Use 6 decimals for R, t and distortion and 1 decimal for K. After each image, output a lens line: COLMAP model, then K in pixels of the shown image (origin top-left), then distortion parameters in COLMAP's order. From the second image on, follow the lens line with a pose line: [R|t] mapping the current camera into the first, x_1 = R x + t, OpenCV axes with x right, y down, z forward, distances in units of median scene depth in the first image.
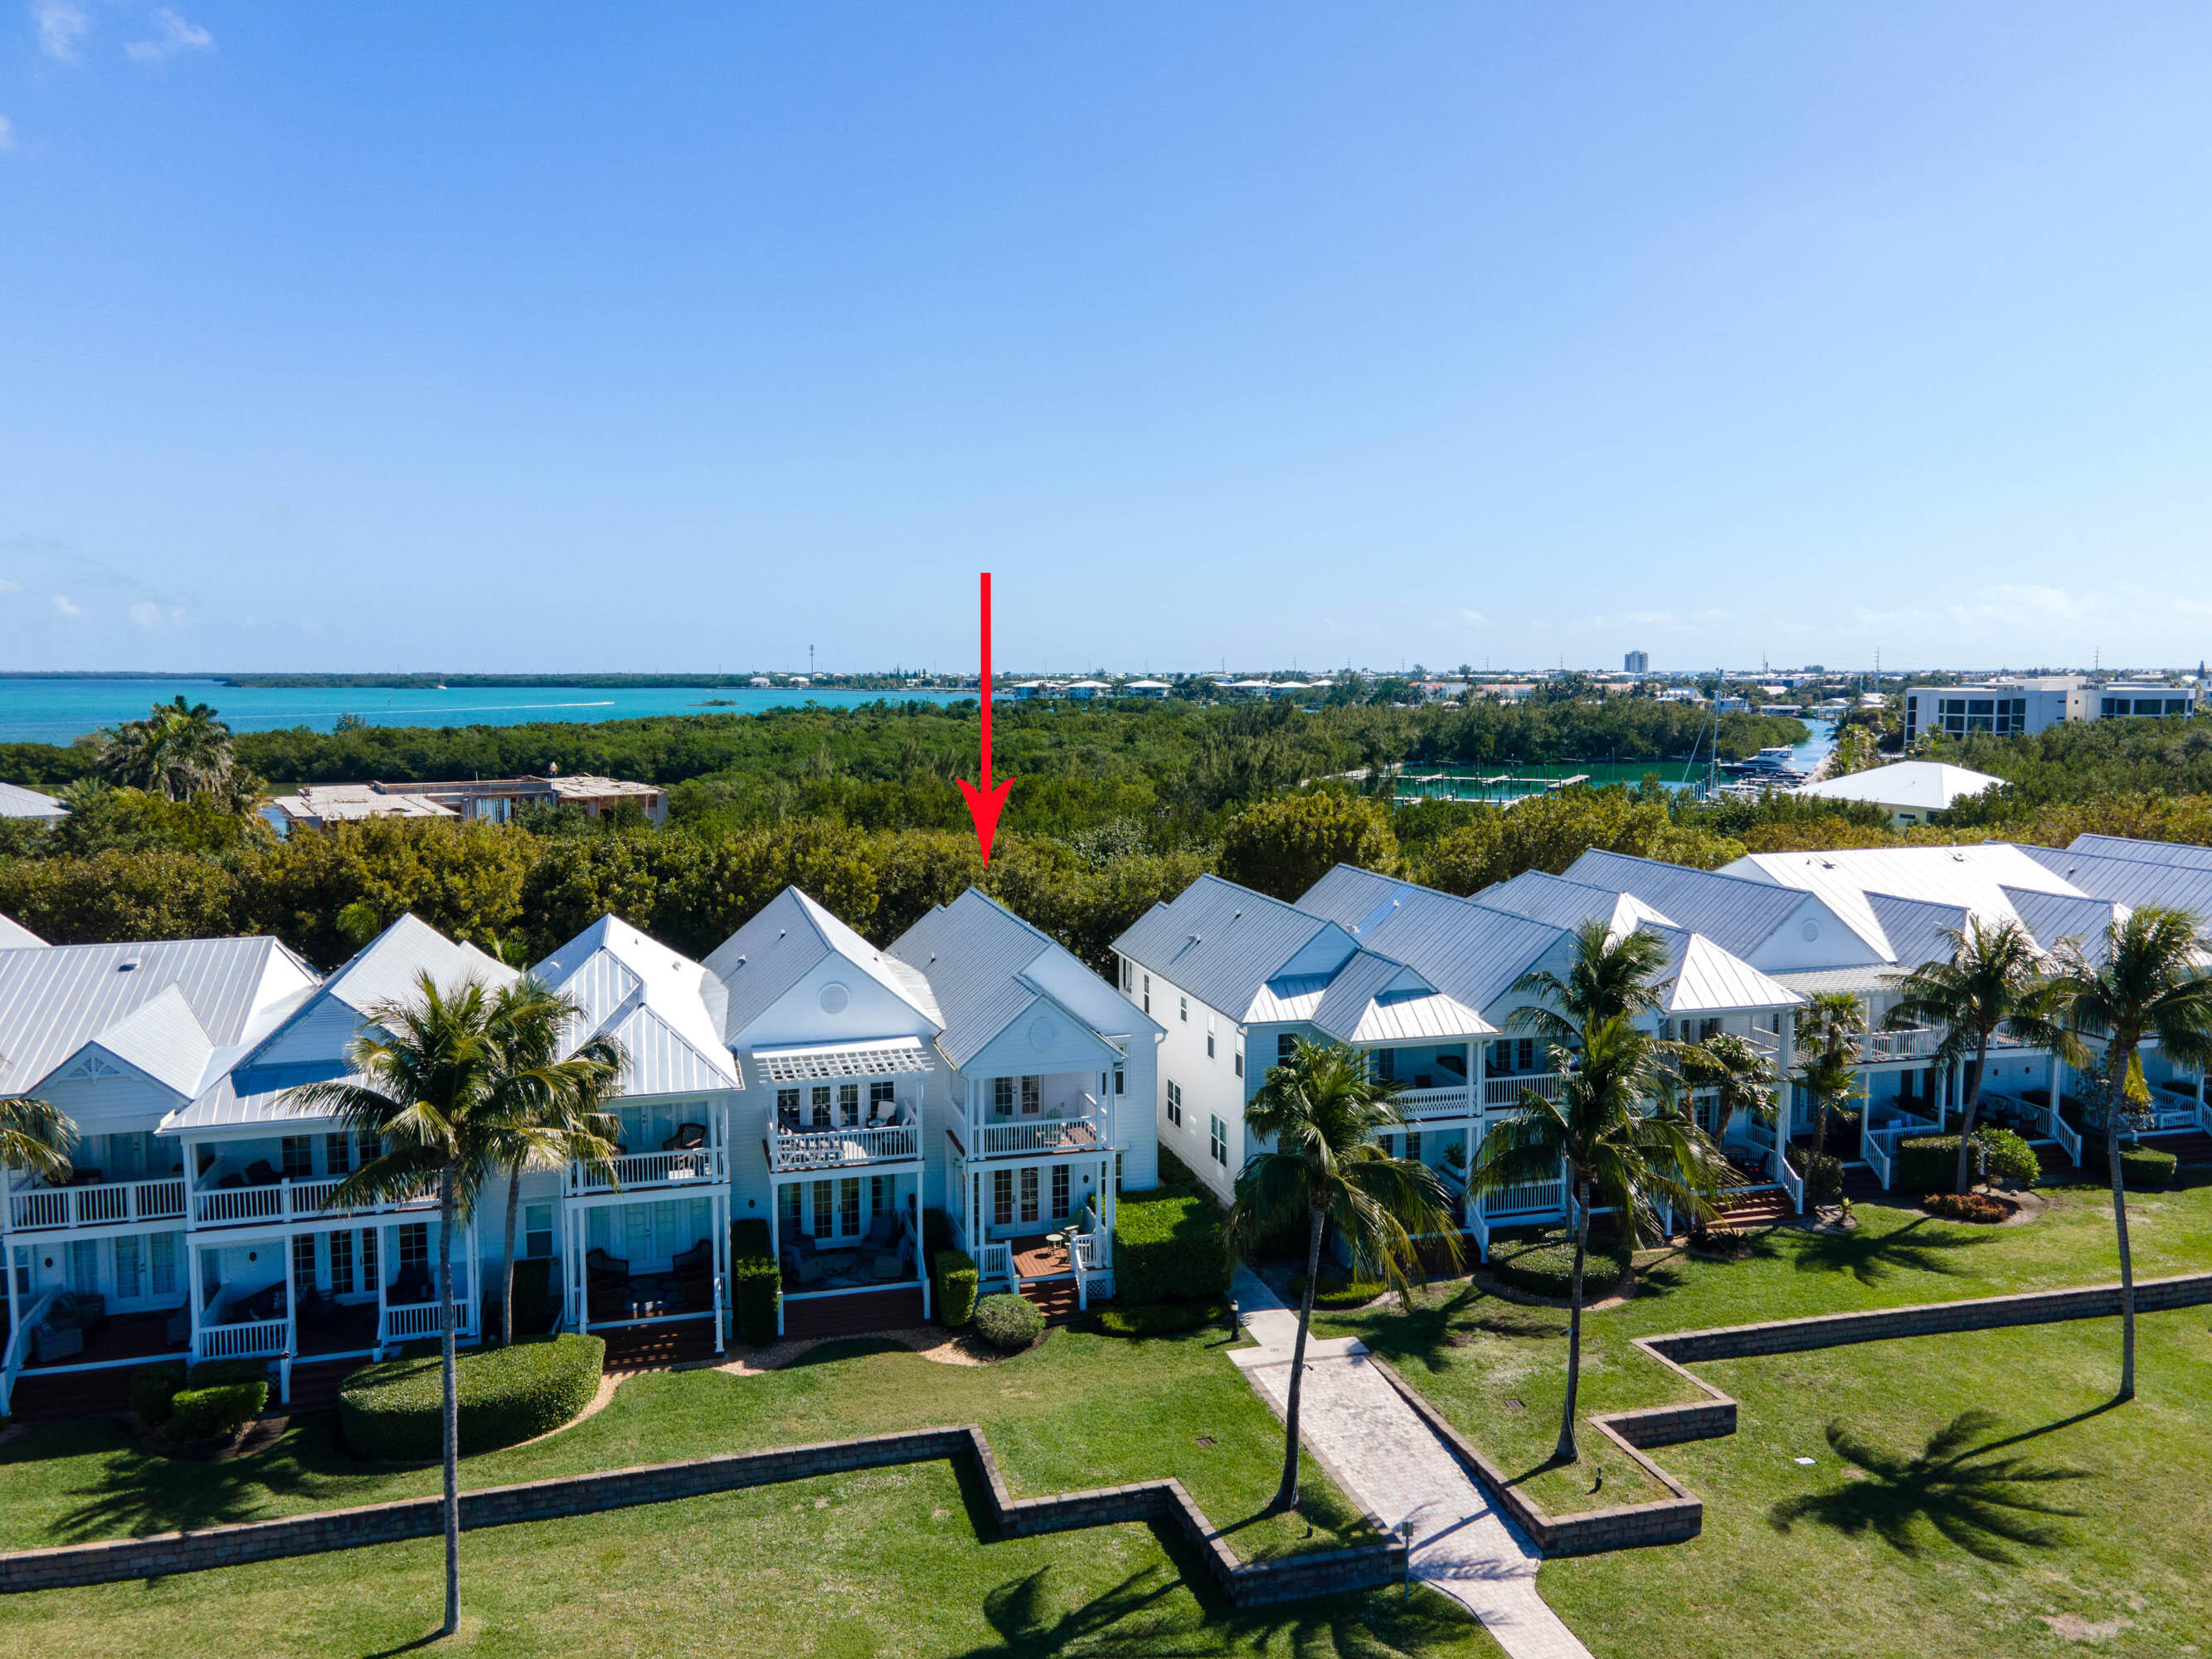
lens RADIAL K [[1658.0, 0, 1106.0], [0, 1658.0, 829.5], [0, 0, 1]] dist [0.047866, 0.000671]
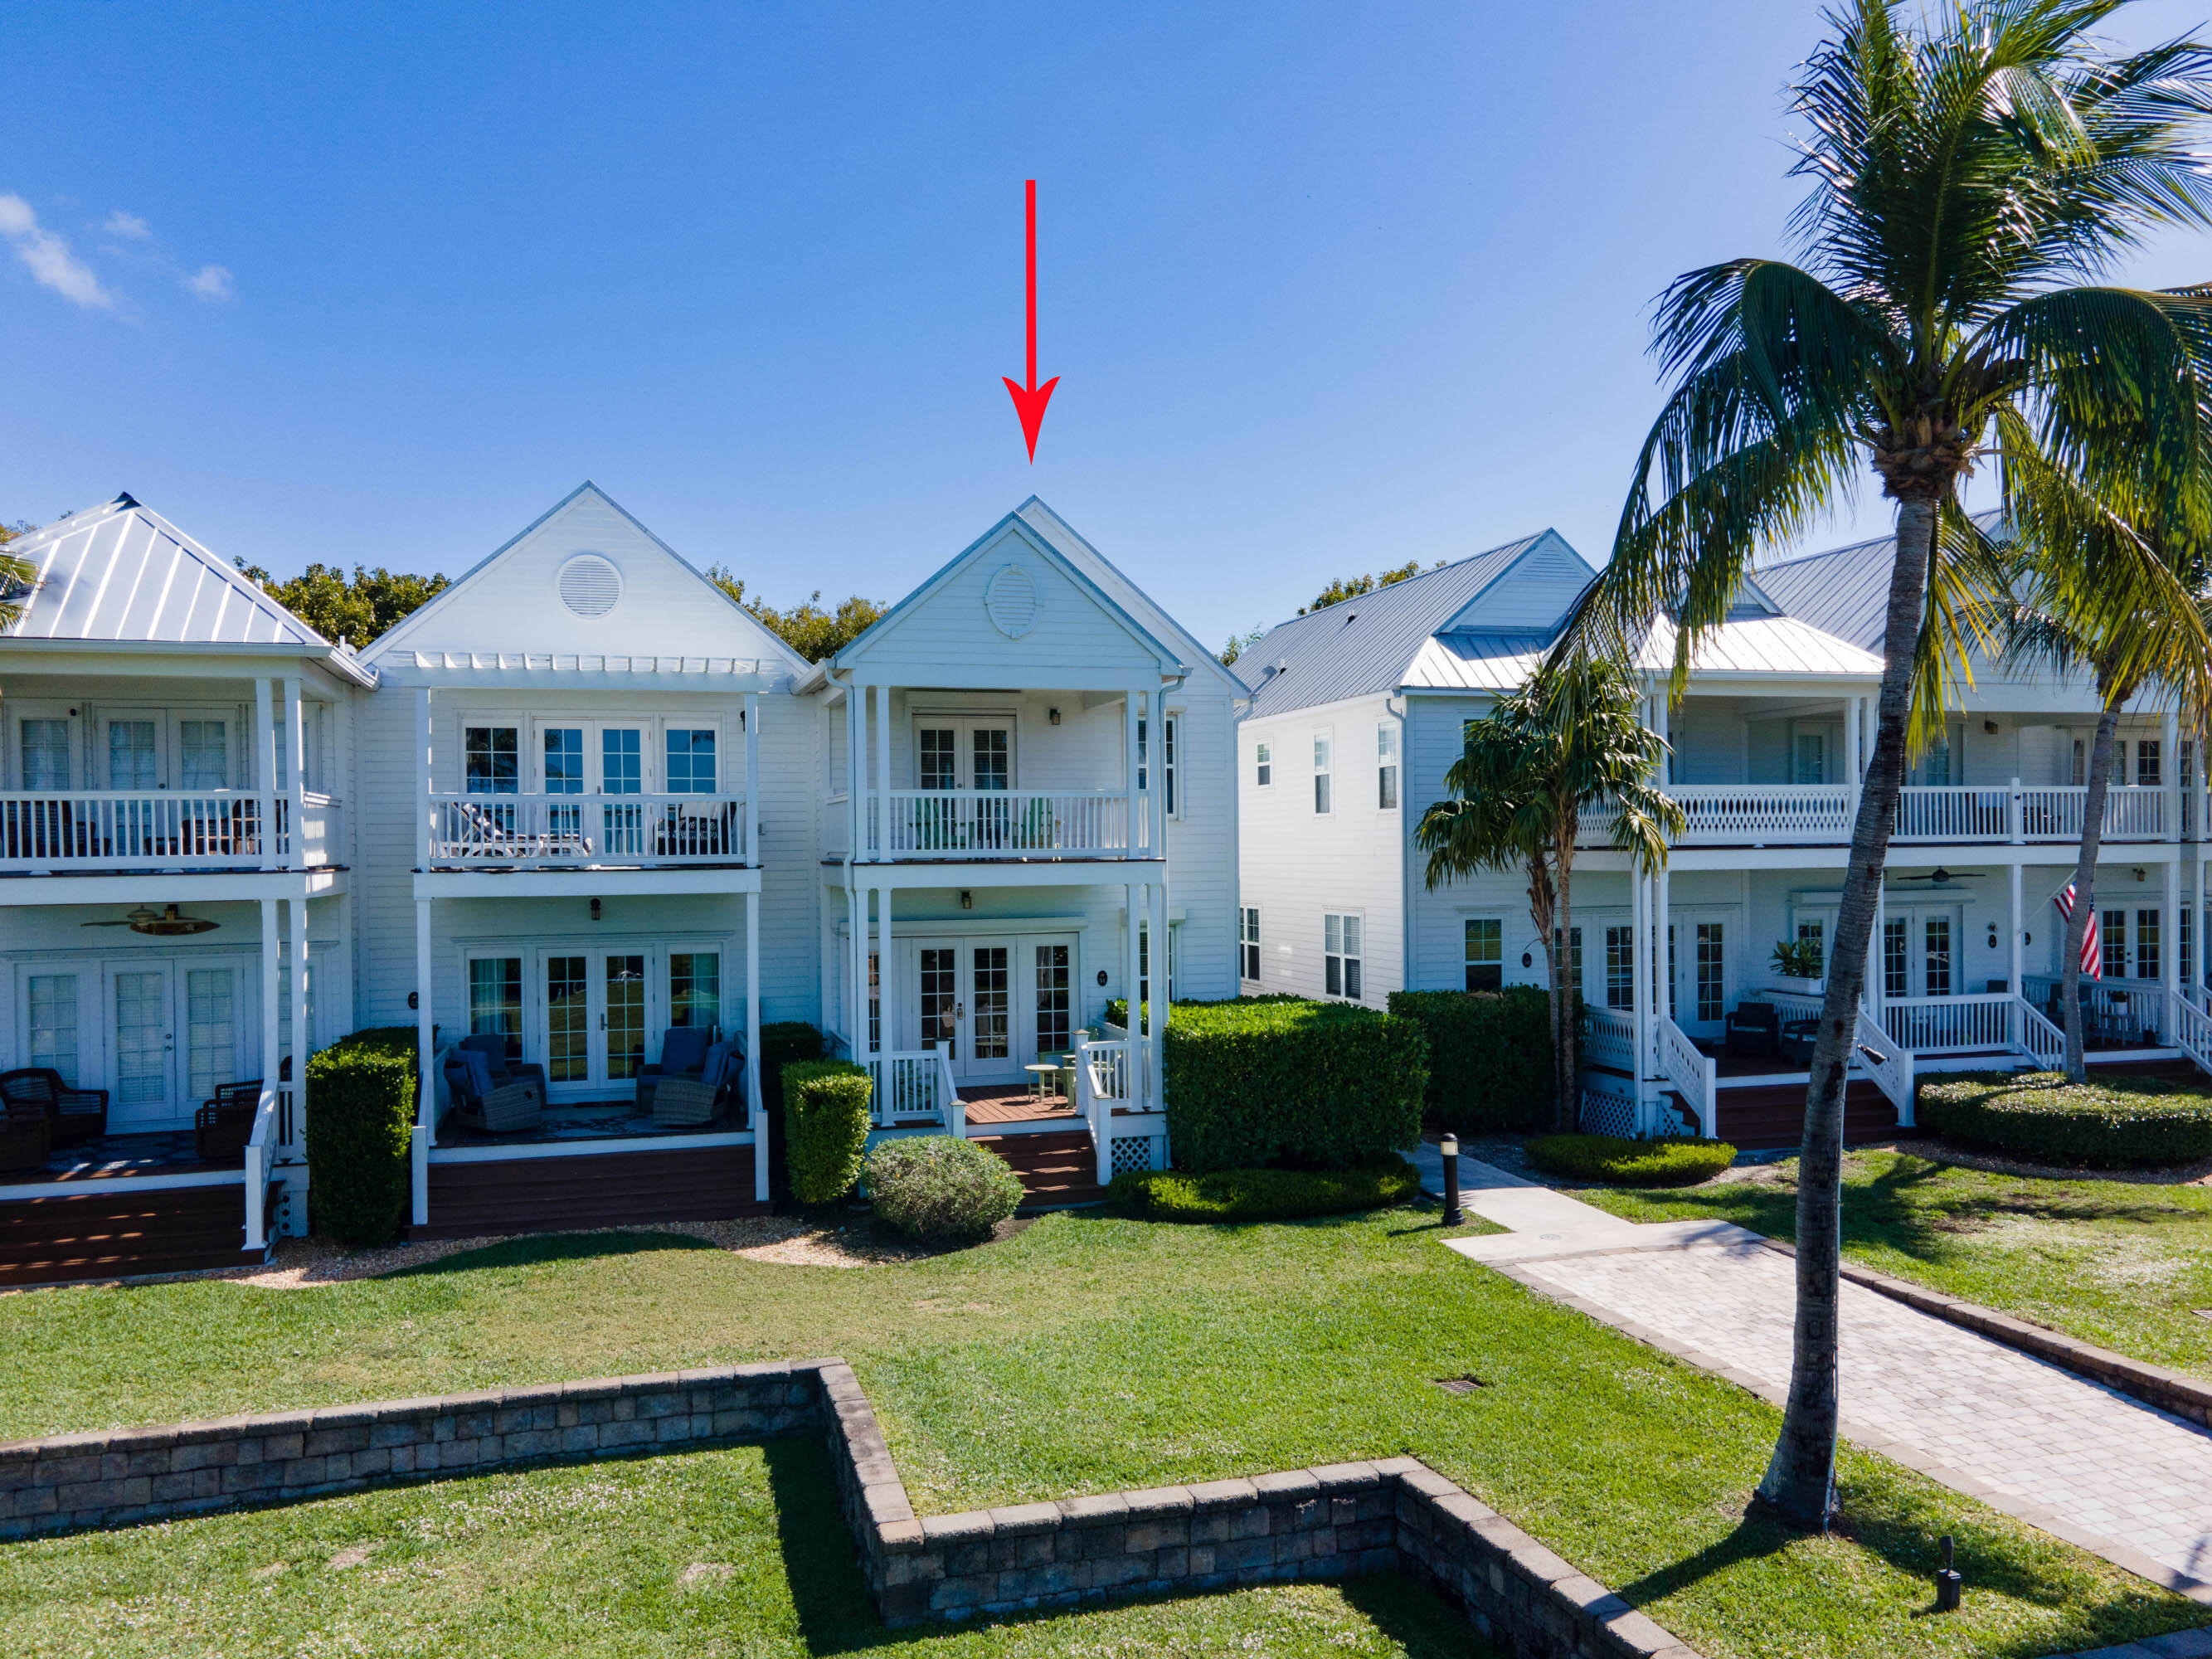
lens RADIAL K [[1671.8, 0, 1104.1], [0, 1671.8, 885.0], [0, 0, 1]] dist [0.048145, 0.002399]
pose [[0.999893, -0.009094, 0.011456, -0.019070], [0.010019, 0.996455, -0.083526, 0.250058], [-0.010656, 0.083632, 0.996440, 0.543095]]
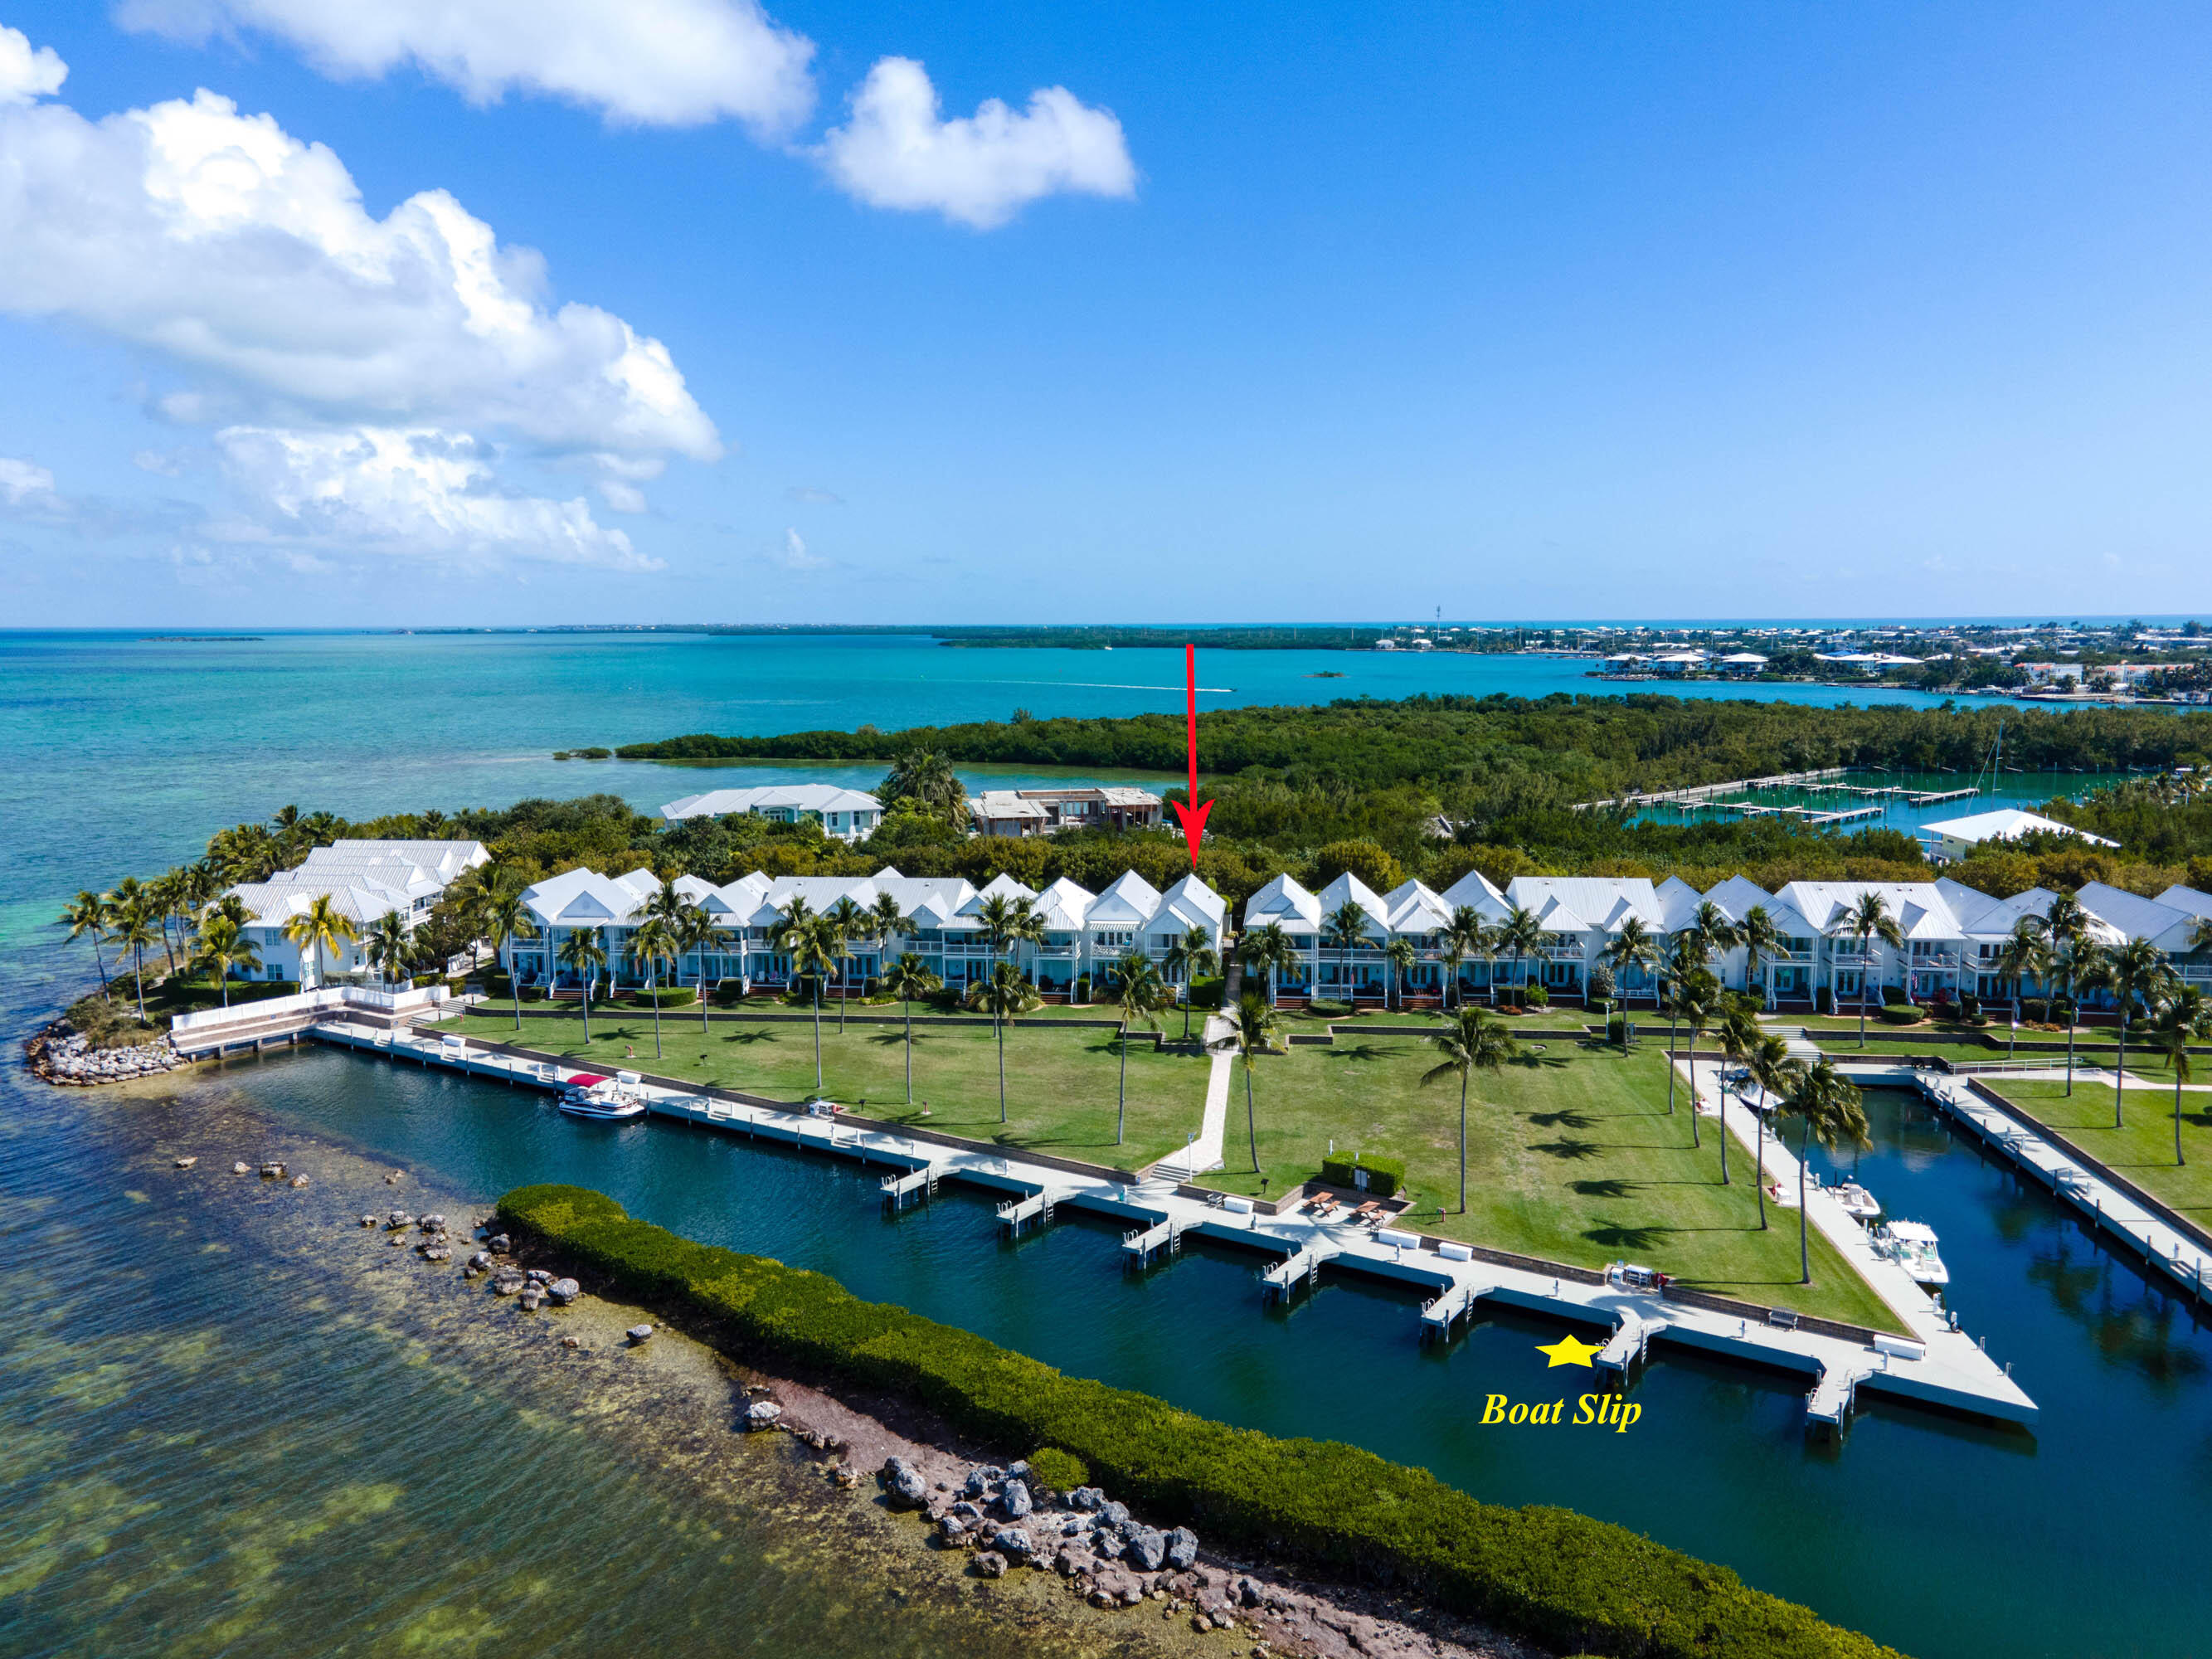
lens RADIAL K [[1671.8, 0, 1104.1], [0, 1671.8, 885.0], [0, 0, 1]] dist [0.048145, 0.002399]
pose [[0.926970, 0.058474, -0.370550, 1.219263], [-0.034679, 0.996904, 0.070561, -0.205652], [0.373529, -0.052558, 0.926128, -2.425796]]
